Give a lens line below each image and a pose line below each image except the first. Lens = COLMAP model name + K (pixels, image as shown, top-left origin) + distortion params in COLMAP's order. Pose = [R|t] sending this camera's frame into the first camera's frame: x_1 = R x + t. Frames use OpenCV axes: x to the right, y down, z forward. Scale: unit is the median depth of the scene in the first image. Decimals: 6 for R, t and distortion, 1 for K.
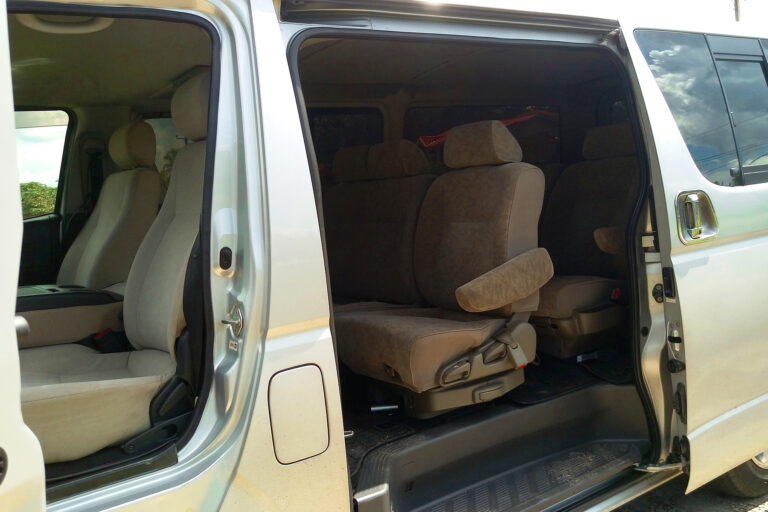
lens RADIAL K [[679.8, 0, 384.0], [0, 679.8, 256.0], [0, 0, 1]] dist [0.012291, -0.000666]
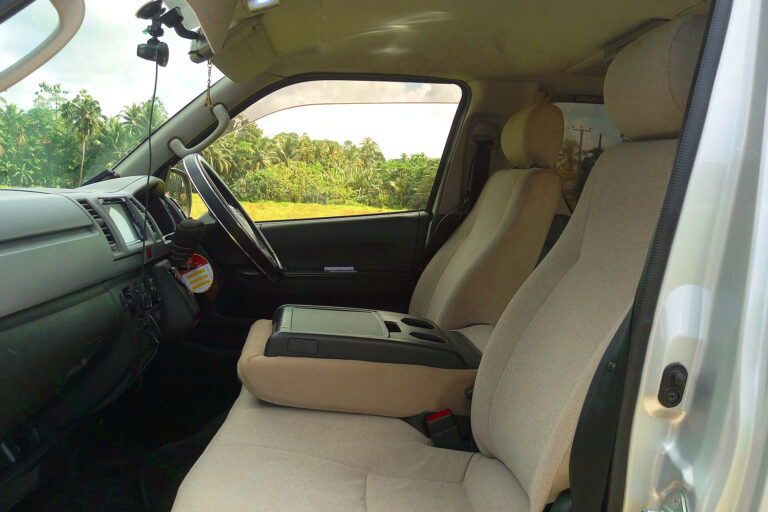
lens RADIAL K [[679.8, 0, 384.0], [0, 679.8, 256.0], [0, 0, 1]] dist [0.012291, -0.000666]
pose [[0.844340, 0.172783, -0.507184, -0.129605], [-0.164673, 0.984446, 0.061230, -0.062861], [0.509874, 0.031821, 0.859660, 0.345462]]
